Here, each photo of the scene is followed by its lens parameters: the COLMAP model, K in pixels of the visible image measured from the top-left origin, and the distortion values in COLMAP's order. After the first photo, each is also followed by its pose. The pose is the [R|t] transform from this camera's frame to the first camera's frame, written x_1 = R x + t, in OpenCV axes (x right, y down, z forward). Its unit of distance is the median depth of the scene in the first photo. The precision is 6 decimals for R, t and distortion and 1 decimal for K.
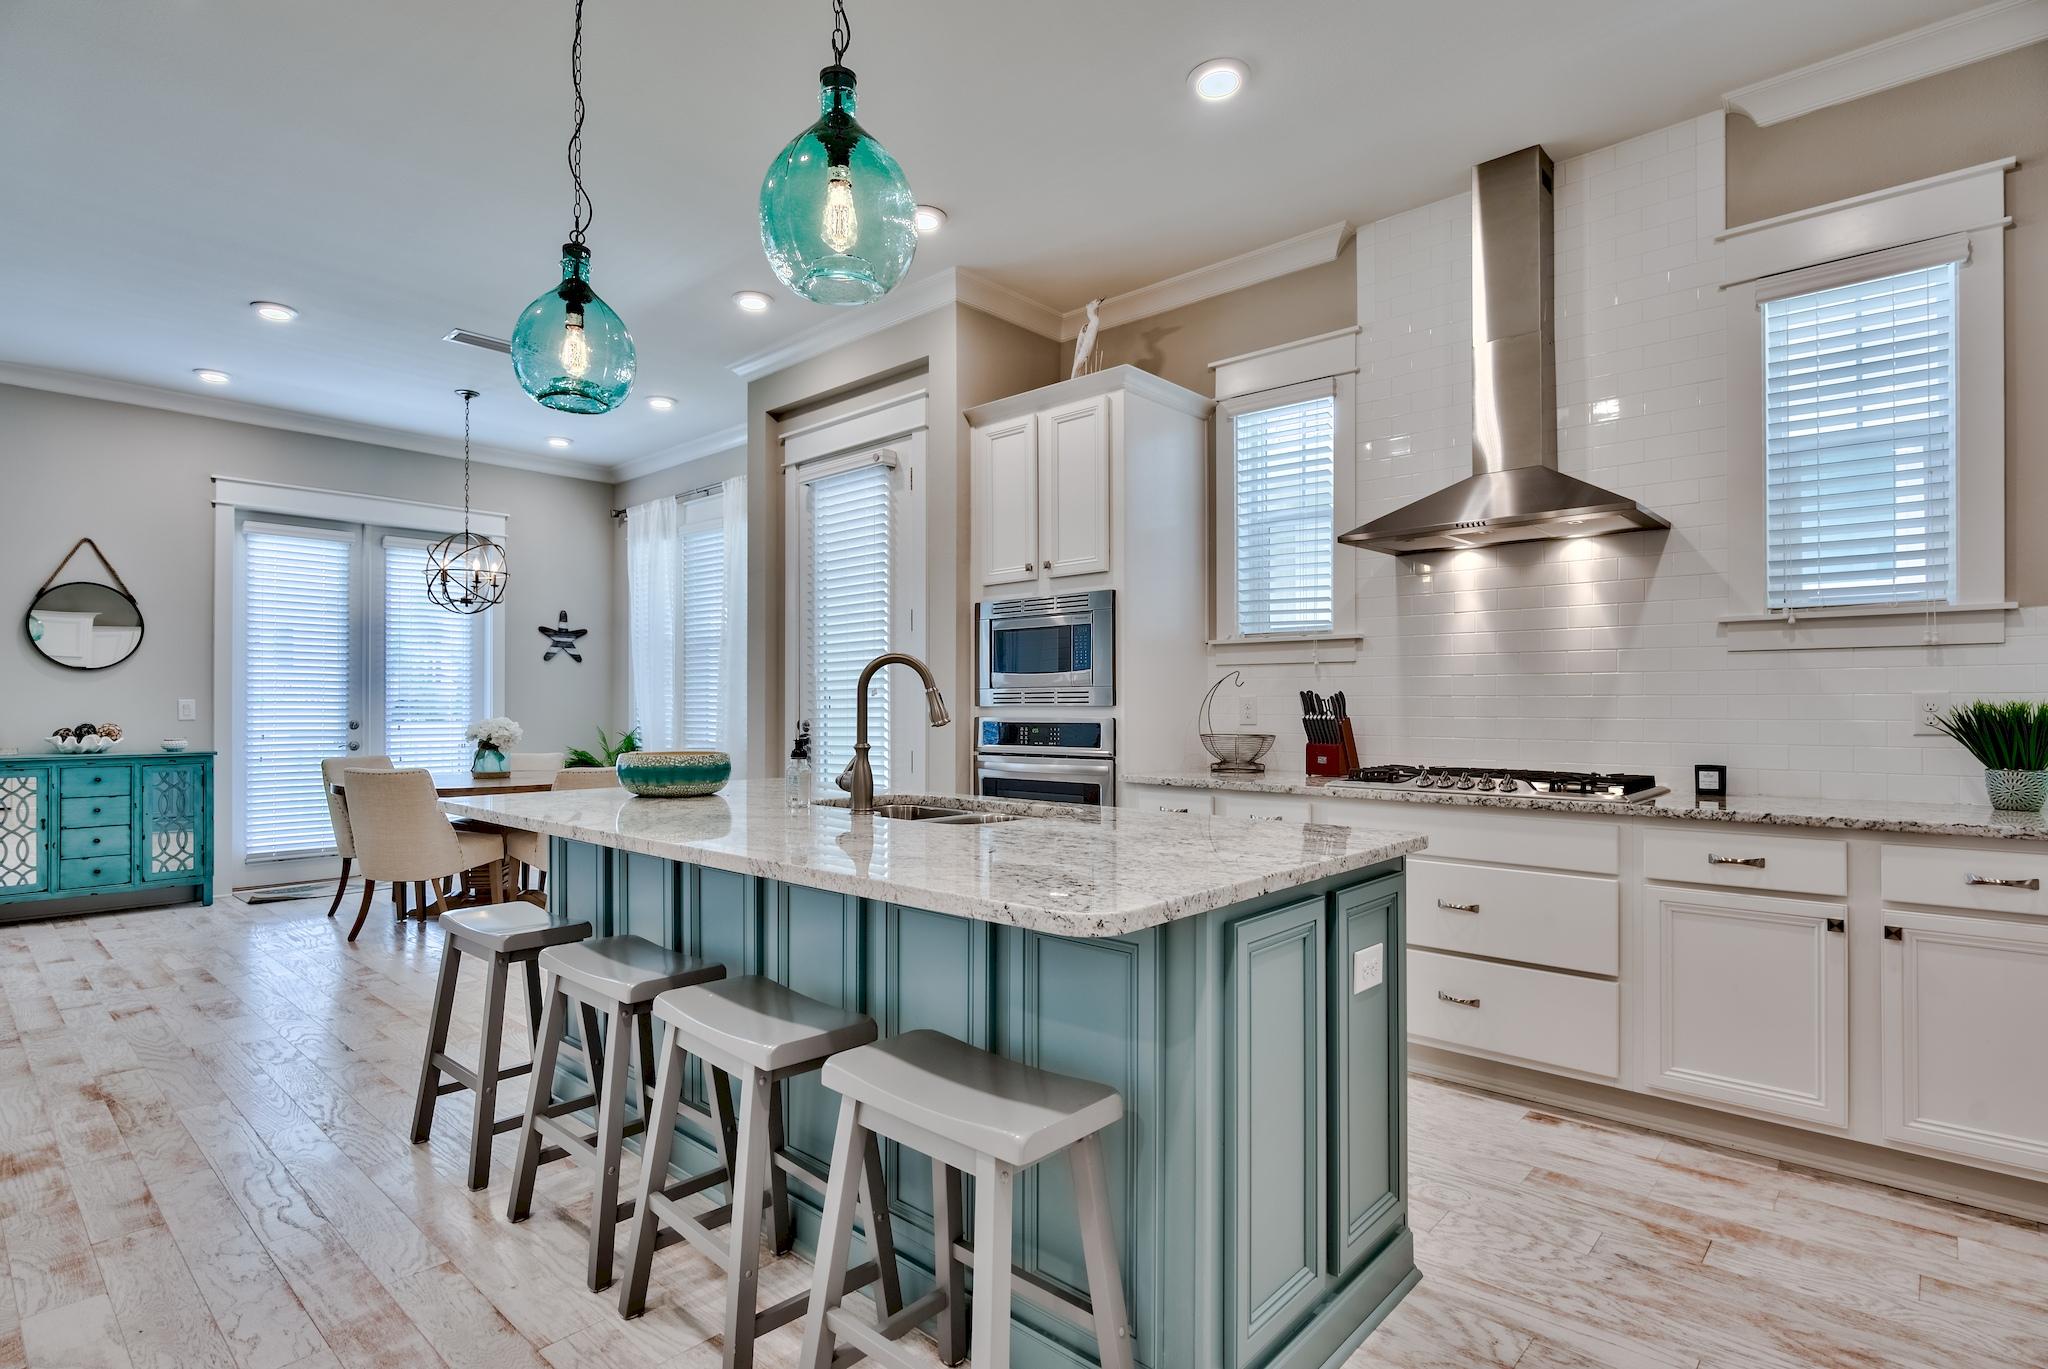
lens RADIAL K [[1025.9, 0, 1017.4], [0, 1025.9, 682.4], [0, 0, 1]] dist [-0.003834, 0.000467]
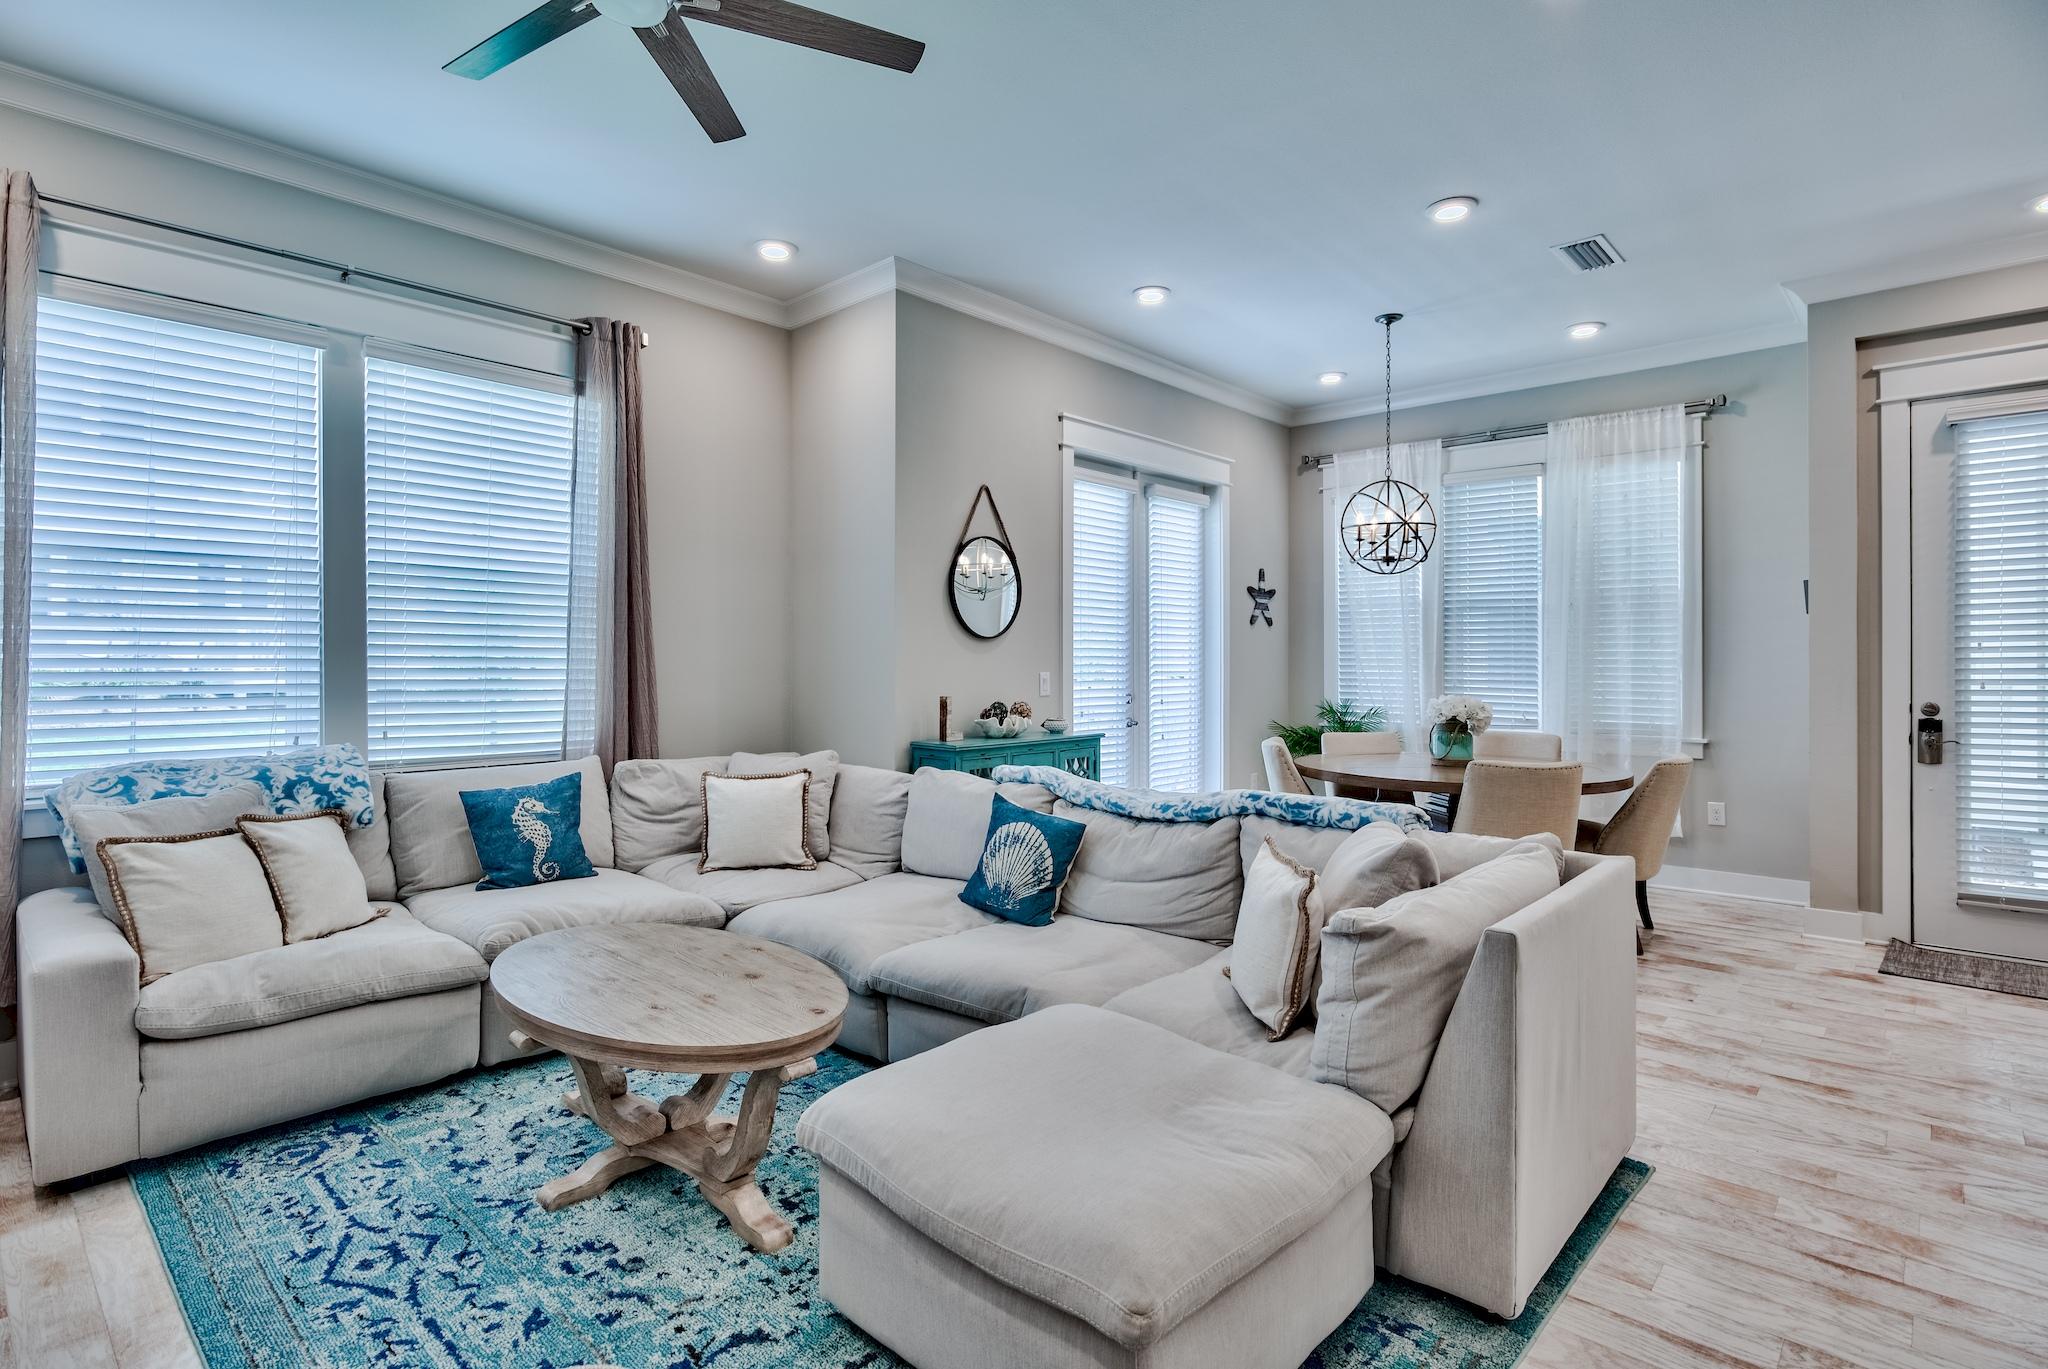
lens RADIAL K [[1012.0, 0, 1025.1], [0, 1012.0, 659.6], [0, 0, 1]] dist [-0.004137, 0.000049]
pose [[0.999991, 0.002564, 0.003419, -0.948106], [-0.002648, 0.999695, 0.024569, -0.016762], [-0.003355, -0.024578, 0.999692, 0.163247]]
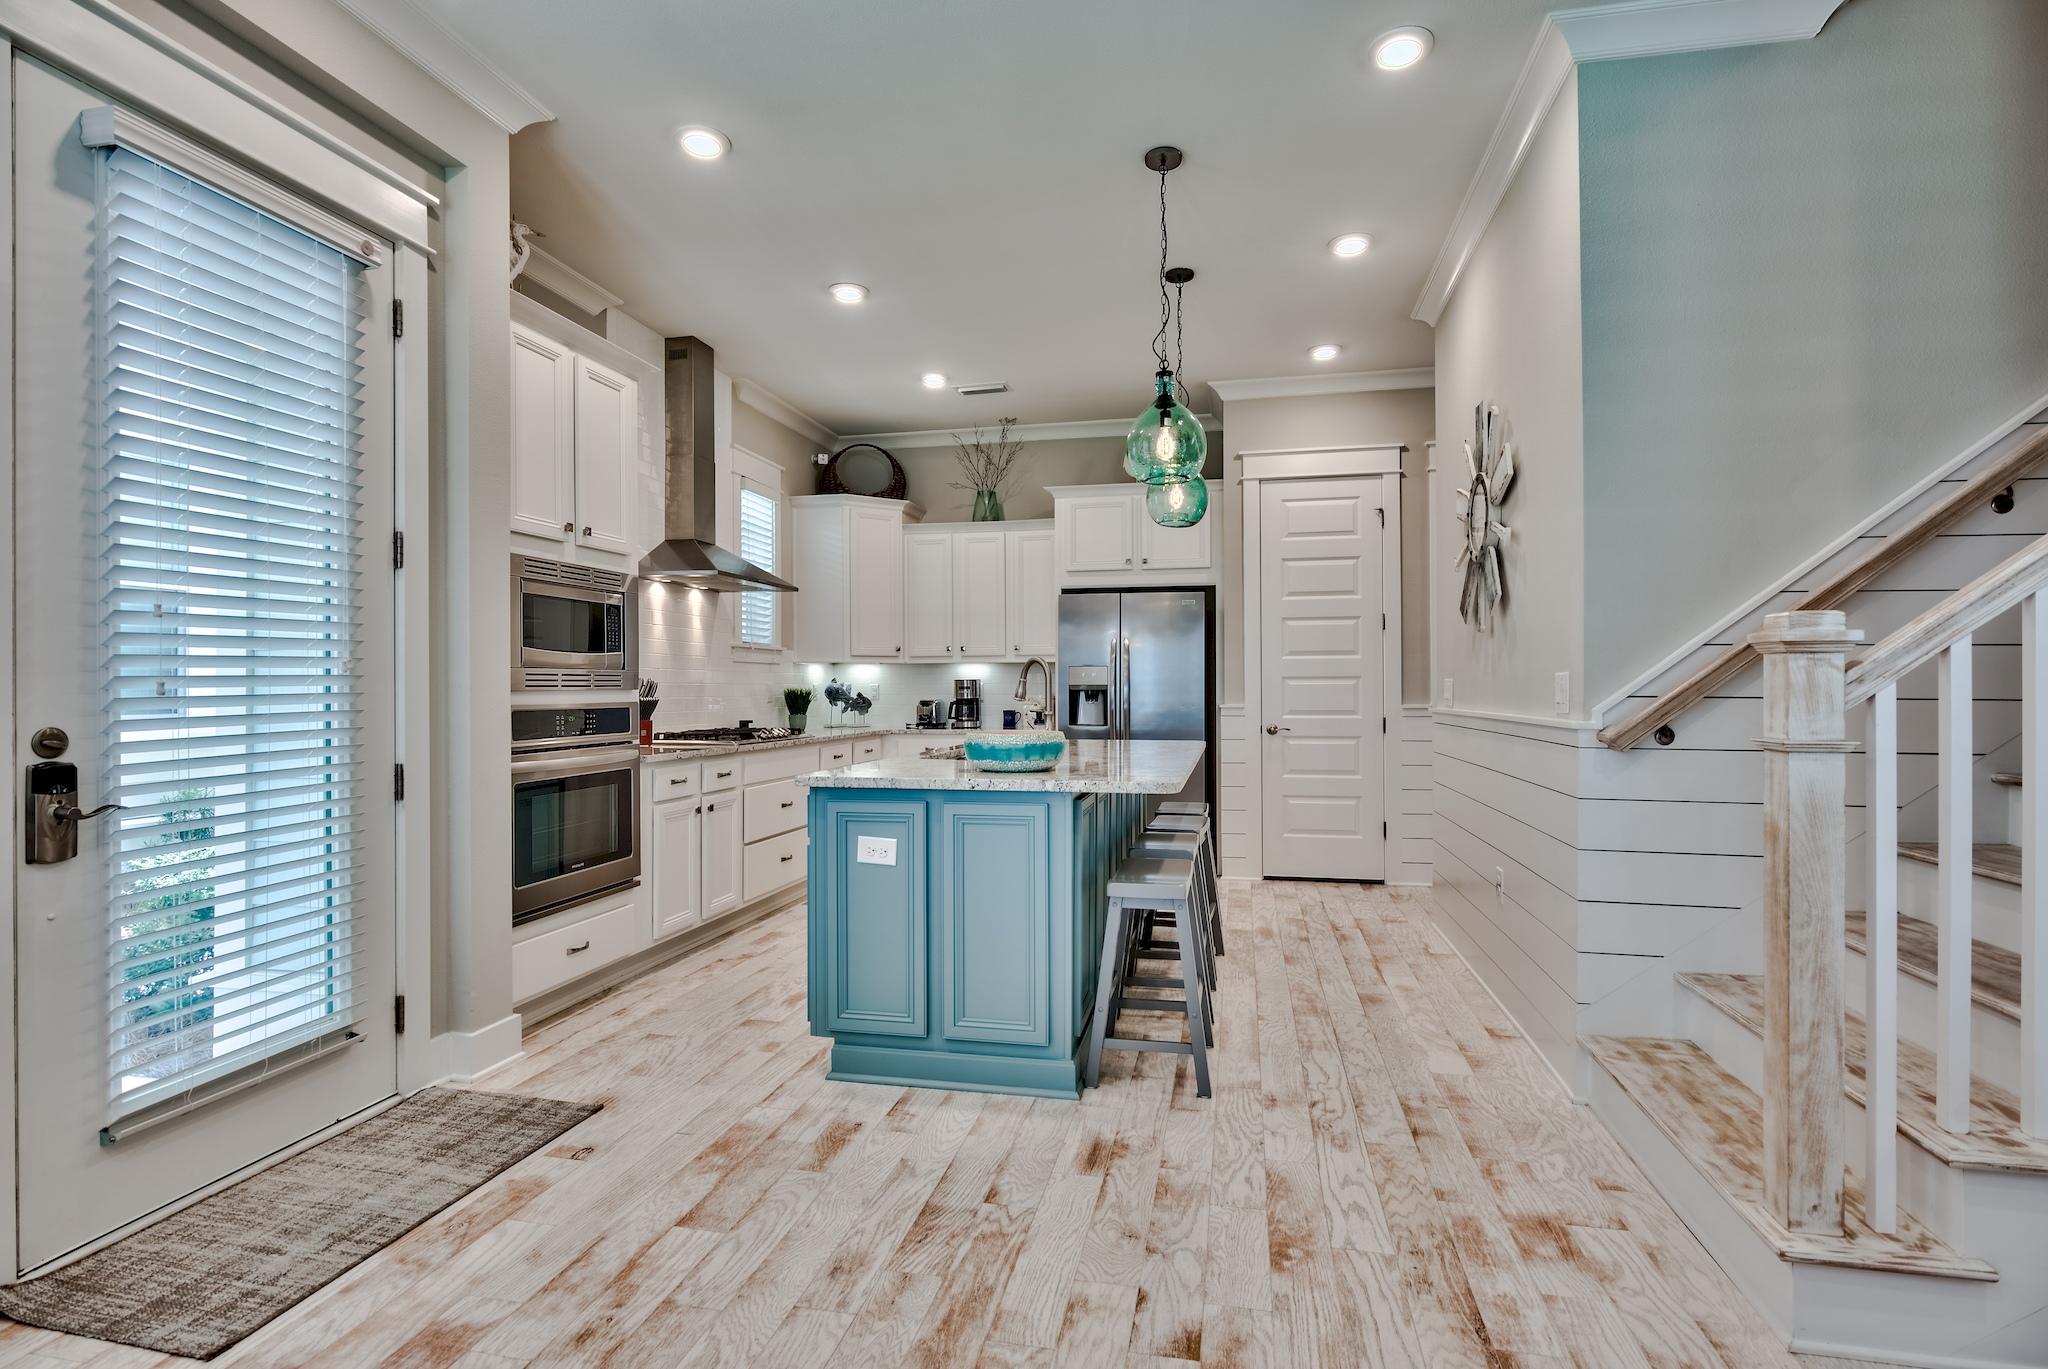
lens RADIAL K [[992.5, 0, 1016.1], [0, 992.5, 683.5], [0, 0, 1]] dist [-0.005029, -0.000794]
pose [[-0.497037, 0.006688, 0.867704, -0.699891], [-0.018091, 0.999673, -0.018068, 0.020554], [-0.867541, -0.024678, -0.496753, 0.855598]]
